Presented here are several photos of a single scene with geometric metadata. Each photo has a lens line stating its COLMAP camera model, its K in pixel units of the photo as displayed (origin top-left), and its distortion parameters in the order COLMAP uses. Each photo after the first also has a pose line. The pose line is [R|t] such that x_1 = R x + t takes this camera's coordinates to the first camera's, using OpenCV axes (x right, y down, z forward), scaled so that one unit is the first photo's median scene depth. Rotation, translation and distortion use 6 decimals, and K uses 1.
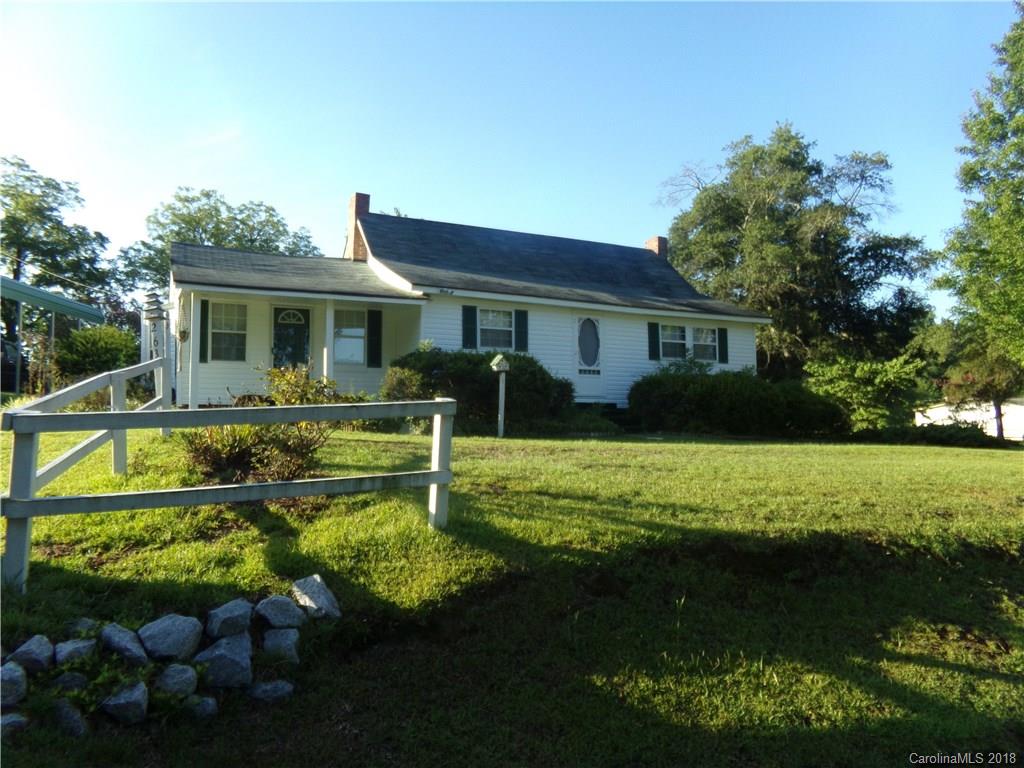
lens RADIAL K [[723.6, 0, 509.5], [0, 723.6, 352.1], [0, 0, 1]] dist [-0.003255, 0.073481]
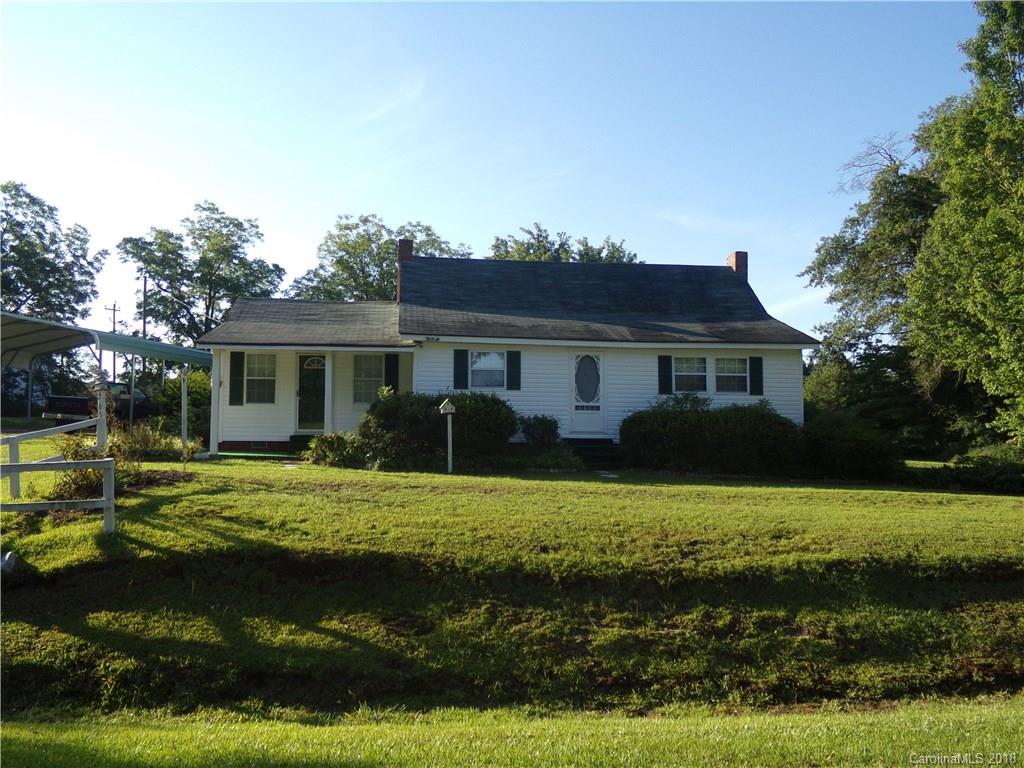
lens RADIAL K [[853.1, 0, 512.0], [0, 853.1, 384.0], [0, 0, 1]] dist [0.062840, -0.099970]
pose [[0.946180, -0.015516, -0.323270, 0.379463], [0.025553, 0.999313, 0.026827, -0.039285], [0.322632, -0.033643, 0.945926, -0.166033]]
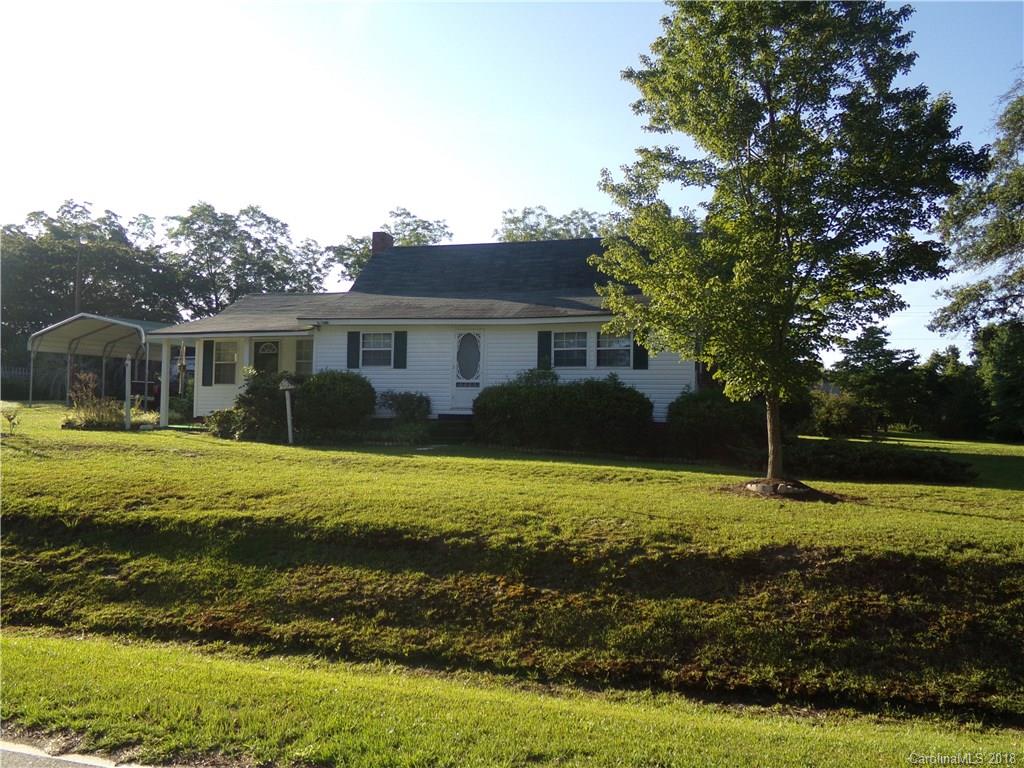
lens RADIAL K [[853.1, 0, 512.0], [0, 853.1, 384.0], [0, 0, 1]] dist [0.062840, -0.099970]
pose [[0.766655, -0.022432, -0.641668, 0.901975], [0.050568, 0.998395, 0.025515, -0.001833], [0.640065, -0.052009, 0.766558, 0.090114]]
